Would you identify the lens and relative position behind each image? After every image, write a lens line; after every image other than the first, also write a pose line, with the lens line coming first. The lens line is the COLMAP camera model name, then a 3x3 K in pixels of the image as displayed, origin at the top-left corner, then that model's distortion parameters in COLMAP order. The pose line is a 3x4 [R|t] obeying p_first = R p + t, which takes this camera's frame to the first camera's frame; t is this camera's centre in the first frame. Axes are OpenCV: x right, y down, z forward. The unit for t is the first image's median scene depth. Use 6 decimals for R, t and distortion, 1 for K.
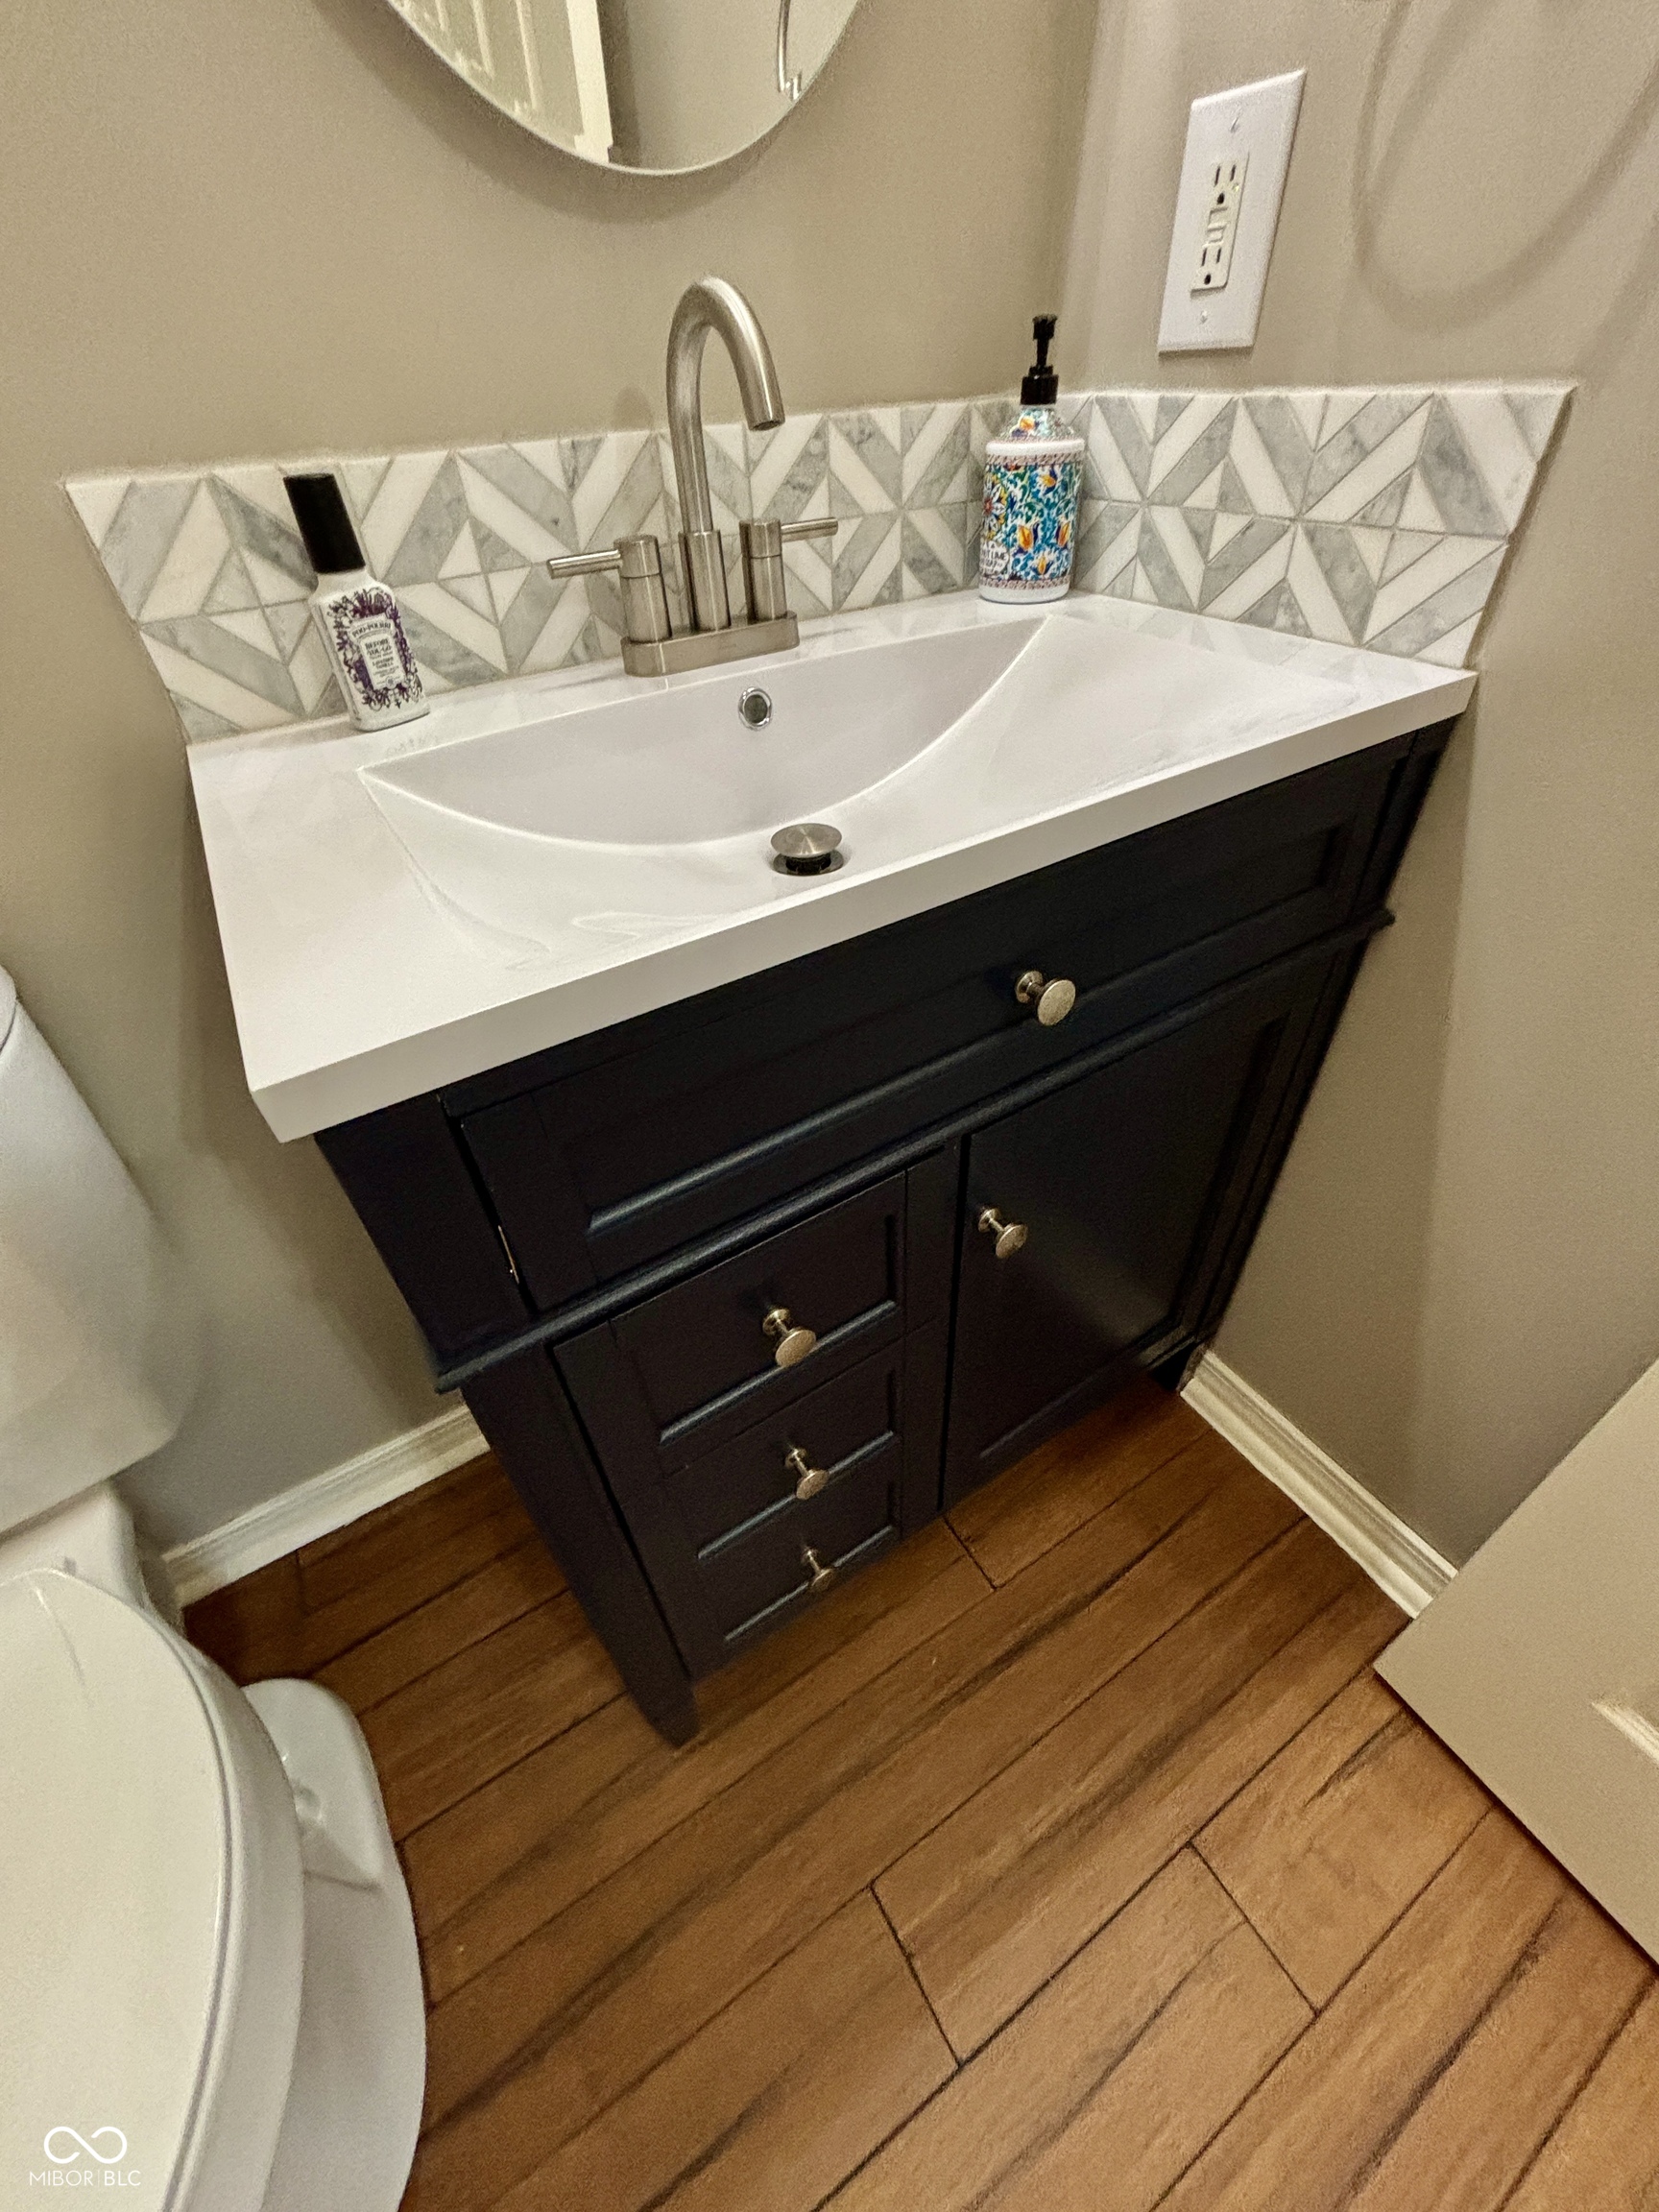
lens RADIAL K [[891.7, 0, 831.3], [0, 891.7, 1092.2], [0, 0, 1]] dist [0.003172, 0.000229]
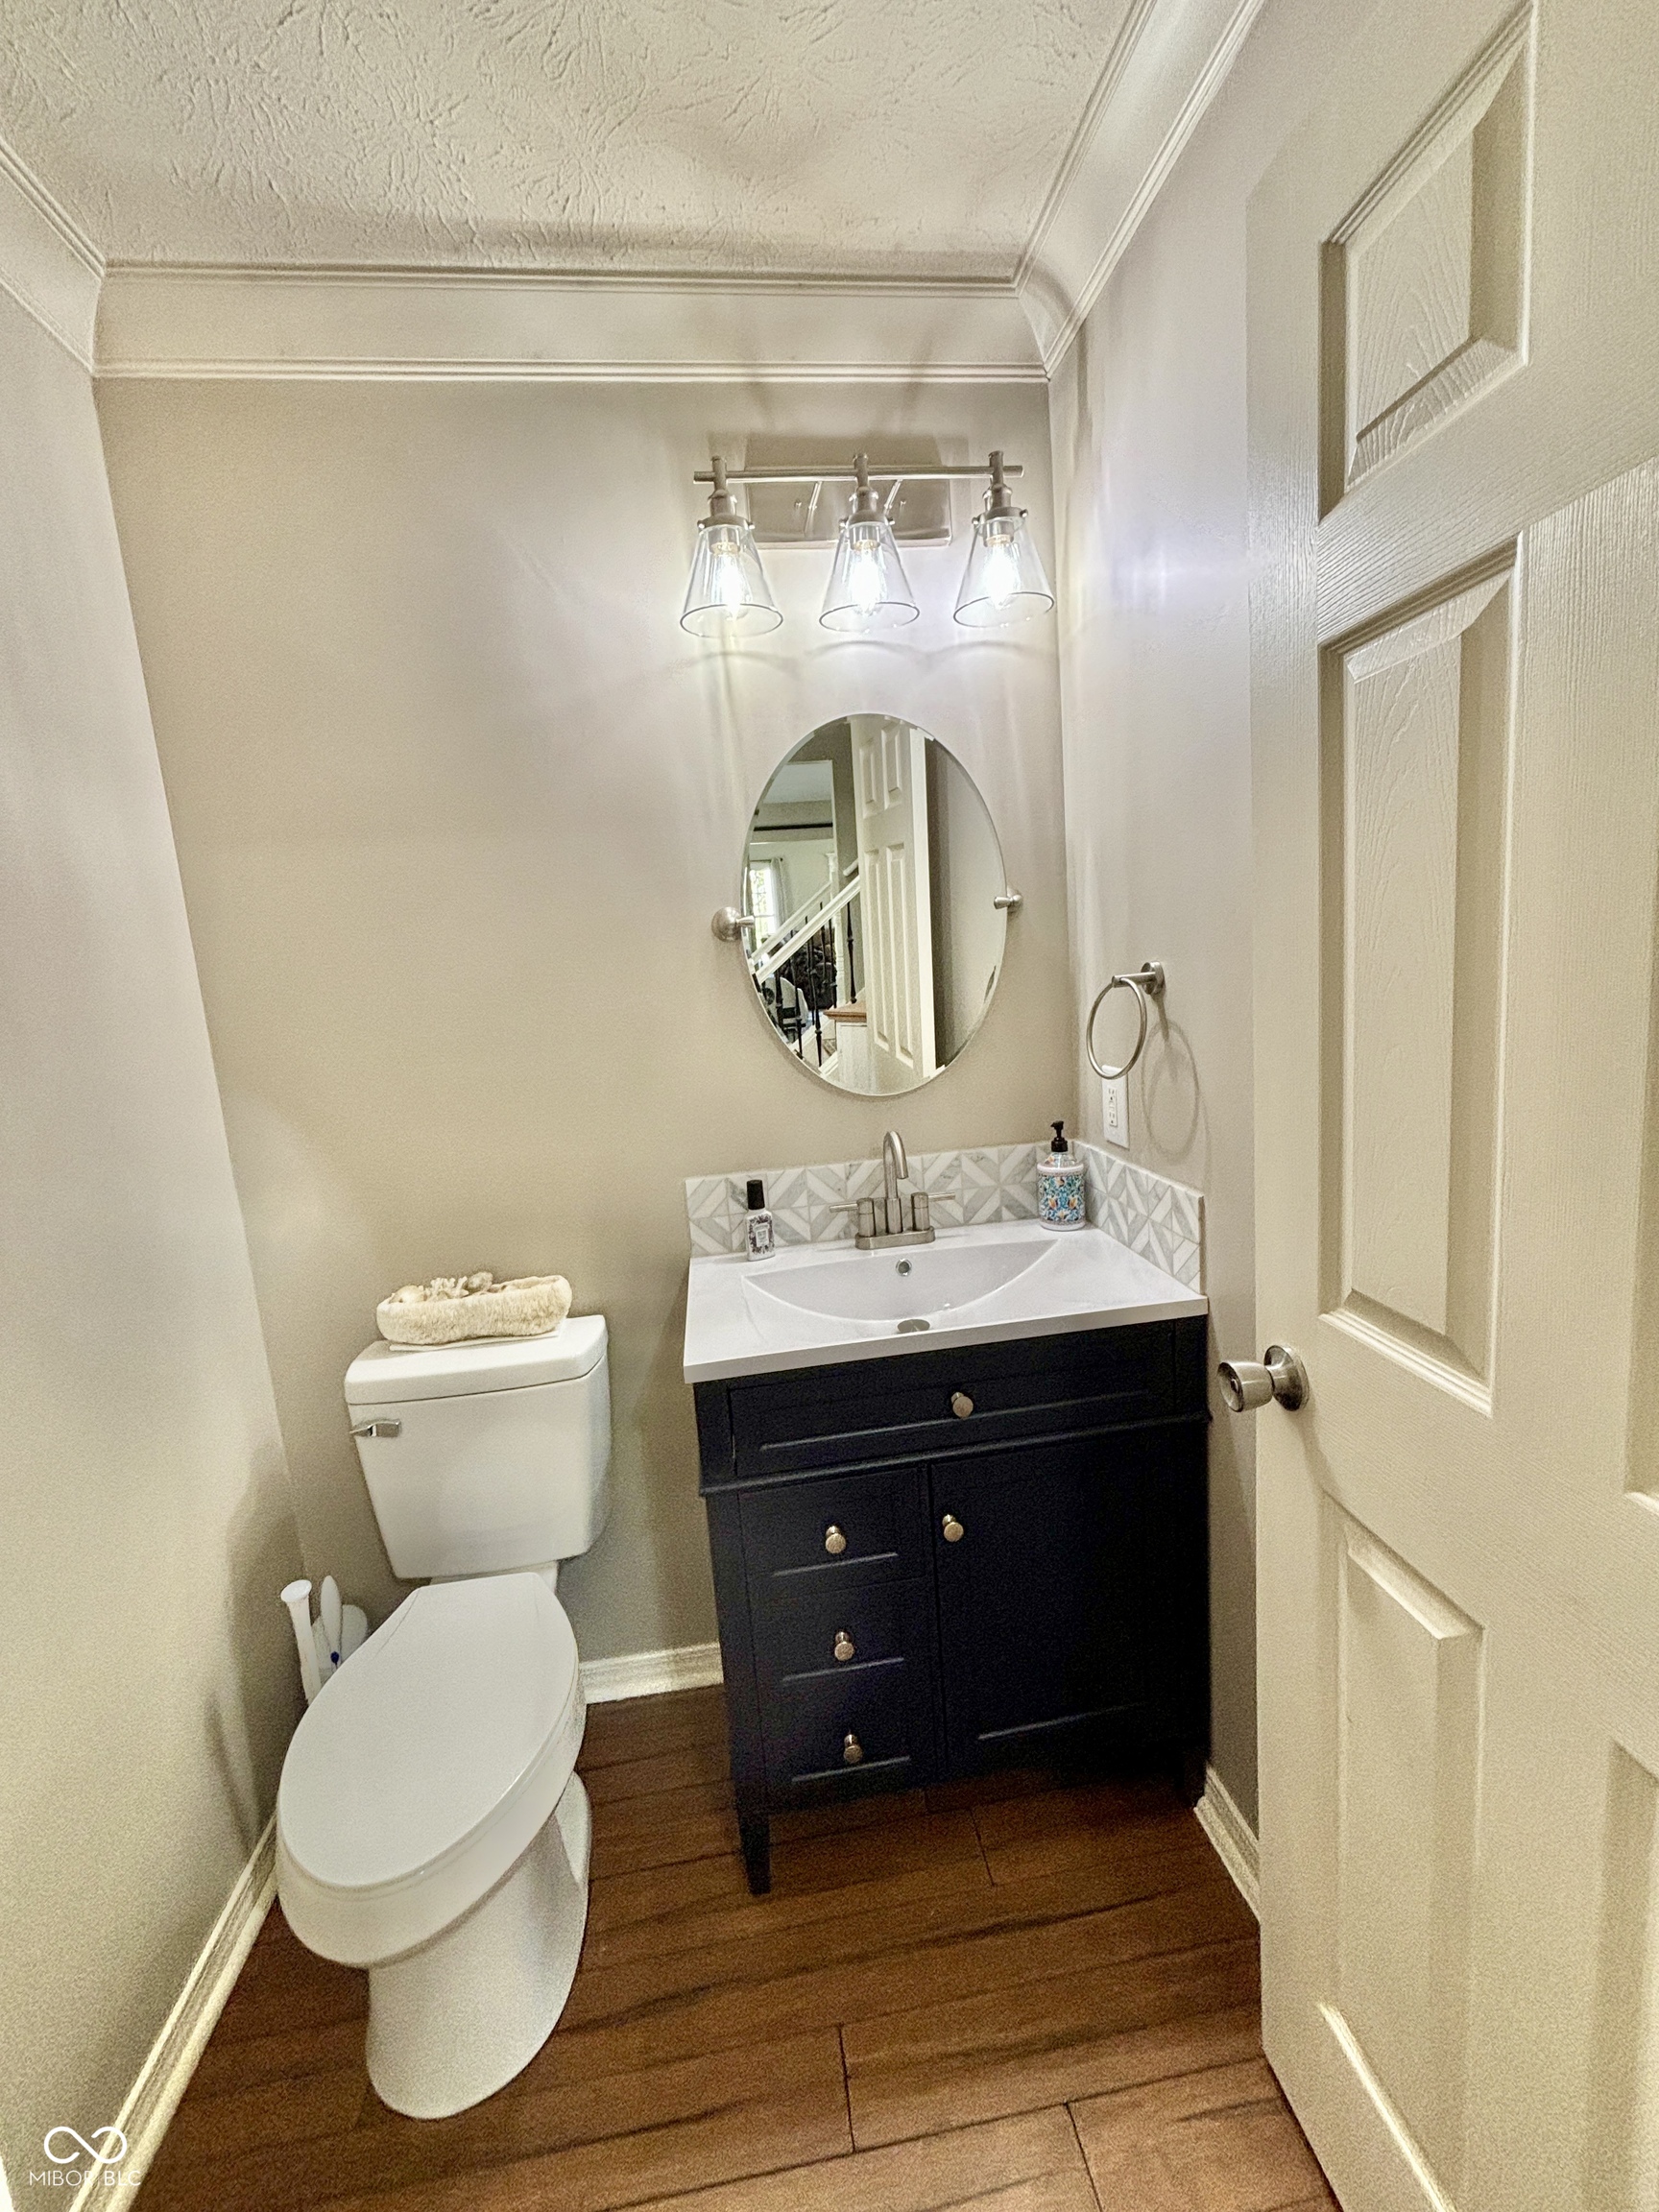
lens RADIAL K [[891.7, 0, 827.4], [0, 891.7, 1095.6], [0, 0, 1]] dist [0.003172, 0.000229]
pose [[0.909930, 0.042423, -0.412586, 0.658729], [-0.240450, 0.864491, -0.441406, 0.245921], [0.337952, 0.500855, 0.796827, -1.106962]]
